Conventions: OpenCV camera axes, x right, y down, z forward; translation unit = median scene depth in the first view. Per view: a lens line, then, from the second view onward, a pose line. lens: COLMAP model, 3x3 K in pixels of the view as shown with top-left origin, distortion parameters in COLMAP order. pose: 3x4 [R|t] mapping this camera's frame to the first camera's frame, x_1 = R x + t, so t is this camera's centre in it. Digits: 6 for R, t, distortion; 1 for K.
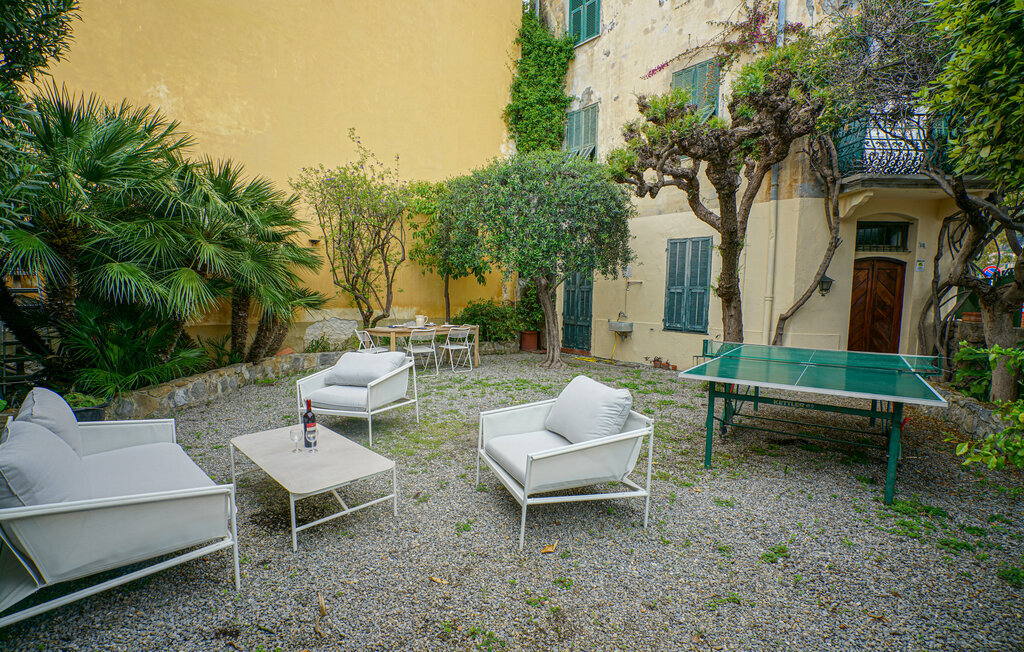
lens RADIAL K [[466.0, 0, 506.9], [0, 466.0, 340.0], [0, 0, 1]] dist [-0.065696, 0.022210]
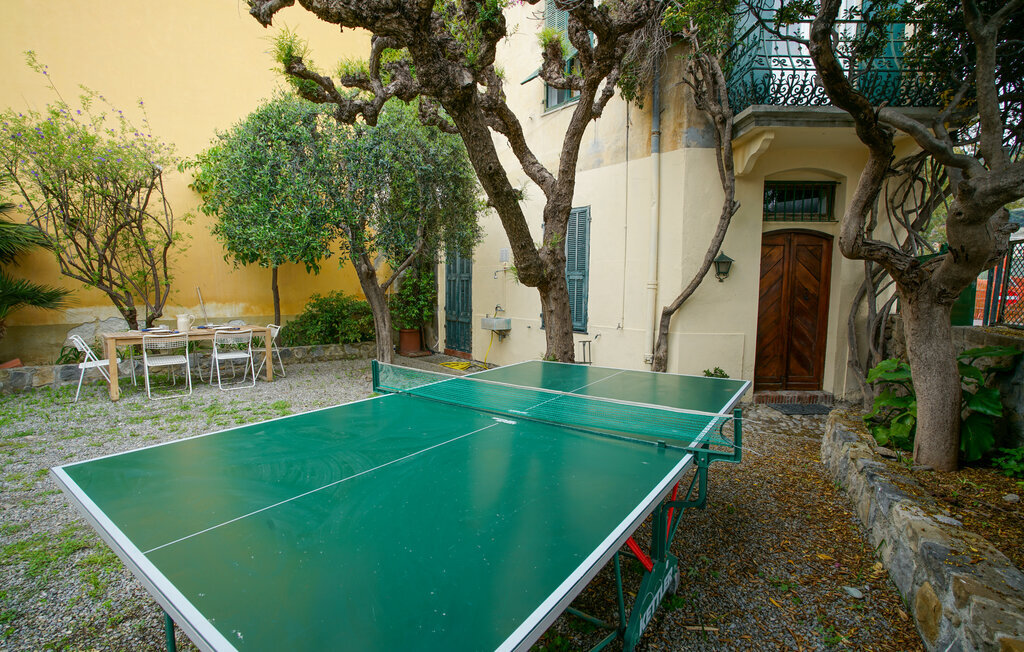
lens RADIAL K [[466.0, 0, 506.9], [0, 466.0, 340.0], [0, 0, 1]] dist [-0.065696, 0.022210]
pose [[0.999820, -0.010721, 0.015662, 0.328410], [0.010469, 0.999815, 0.016108, -0.017562], [-0.015832, -0.015941, 0.999748, 0.249066]]
